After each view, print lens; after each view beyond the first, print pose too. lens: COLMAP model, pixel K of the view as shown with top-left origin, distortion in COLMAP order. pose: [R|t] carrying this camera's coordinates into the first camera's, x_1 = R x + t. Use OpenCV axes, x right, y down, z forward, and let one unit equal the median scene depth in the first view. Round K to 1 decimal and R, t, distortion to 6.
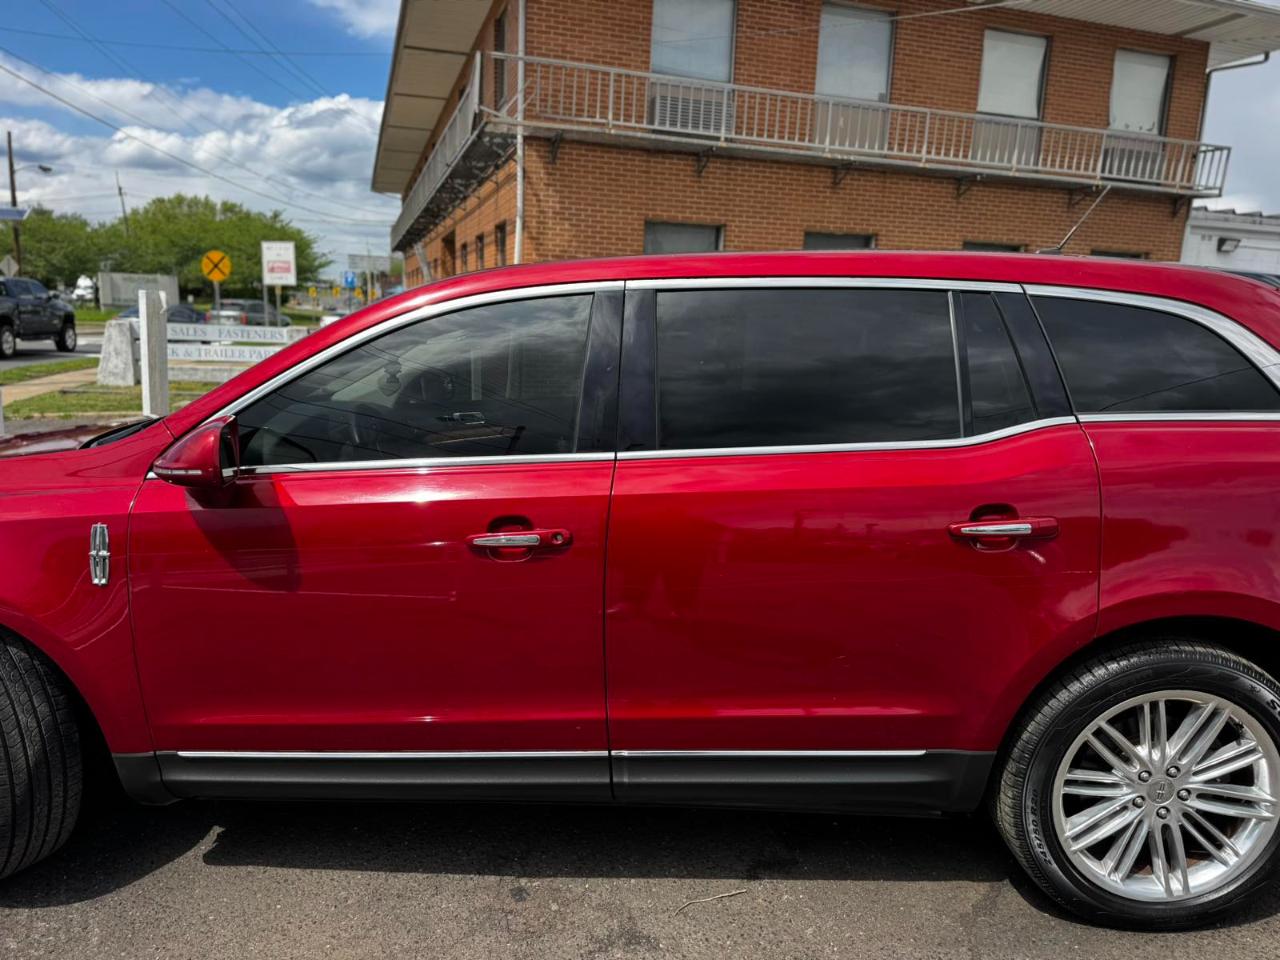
lens RADIAL K [[887.0, 0, 607.2], [0, 887.0, 484.3], [0, 0, 1]] dist [0.007752, -0.005032]
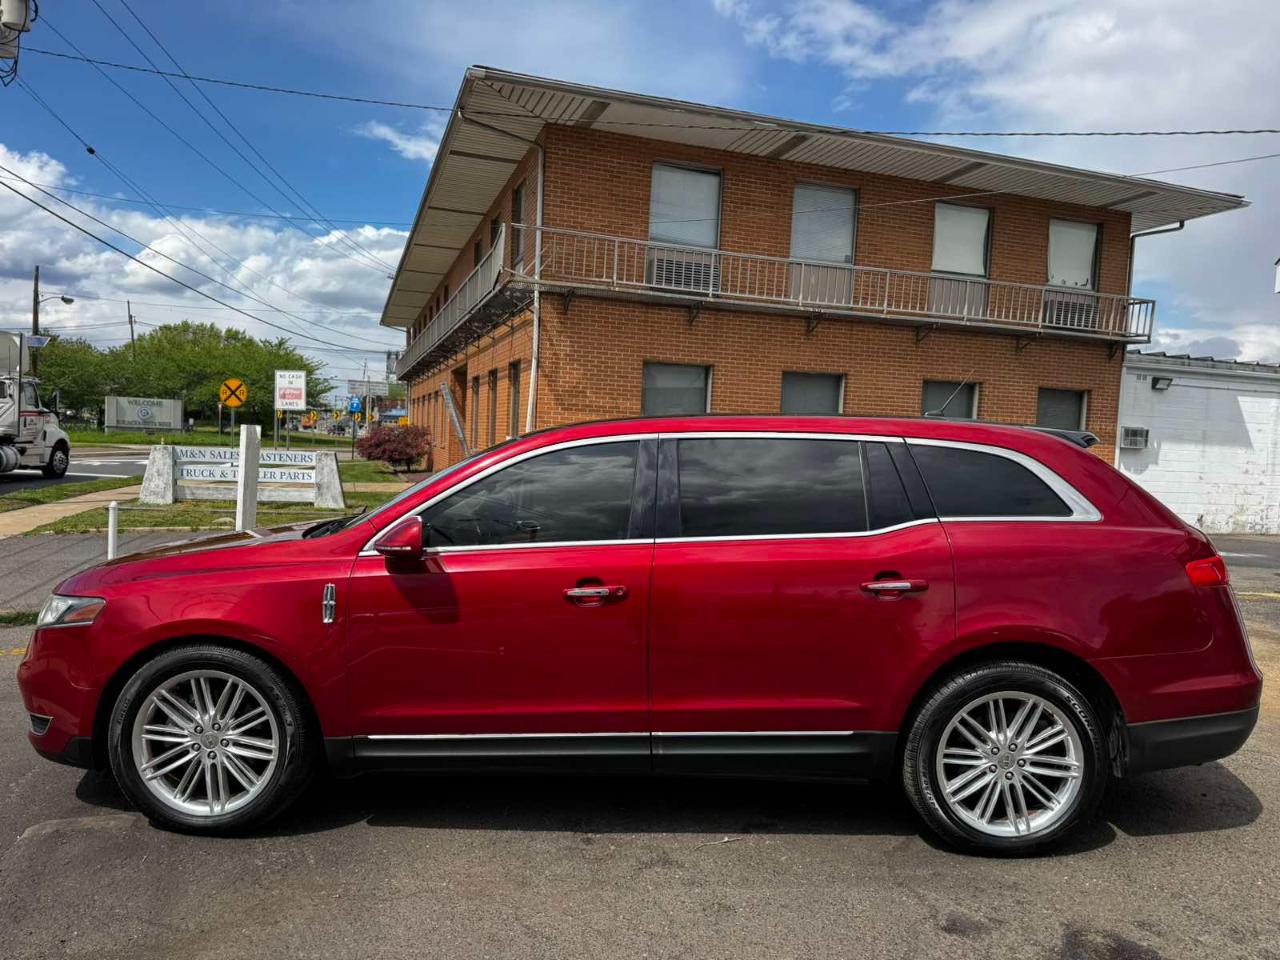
lens RADIAL K [[877.6, 0, 618.9], [0, 877.6, 480.8], [0, 0, 1]] dist [0.088222, -0.117367]
pose [[0.999707, 0.004769, 0.023742, -0.014938], [-0.001392, 0.990111, -0.140276, 0.013236], [-0.024176, 0.140202, 0.989828, -0.095627]]
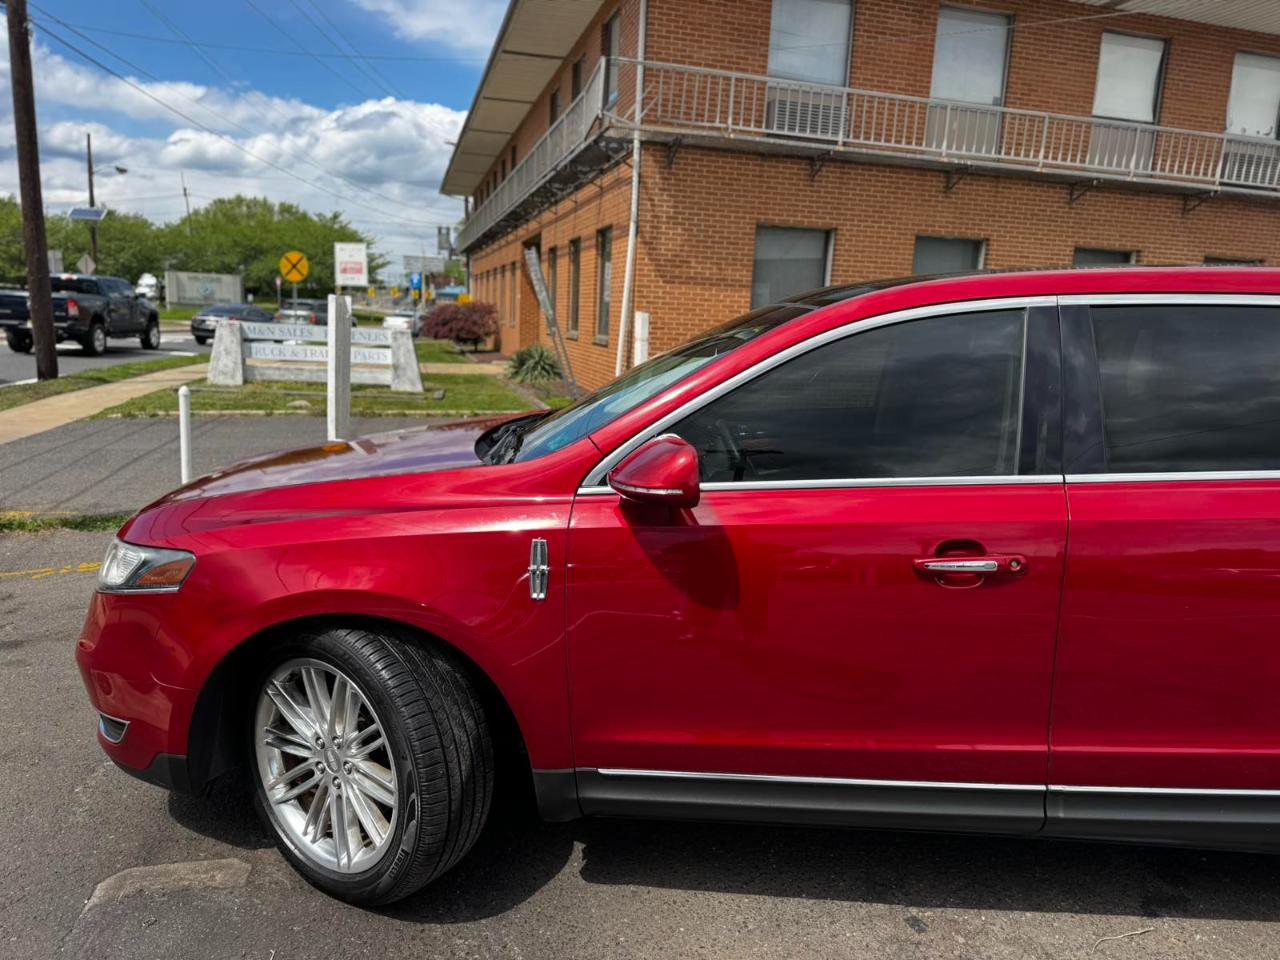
lens RADIAL K [[885.3, 0, 614.3], [0, 885.3, 477.9], [0, 0, 1]] dist [0.027258, -0.028428]
pose [[0.999168, 0.015406, -0.037757, -0.070416], [-0.015747, 0.999838, -0.008737, -0.002533], [0.037616, 0.009324, 0.999249, 0.001348]]
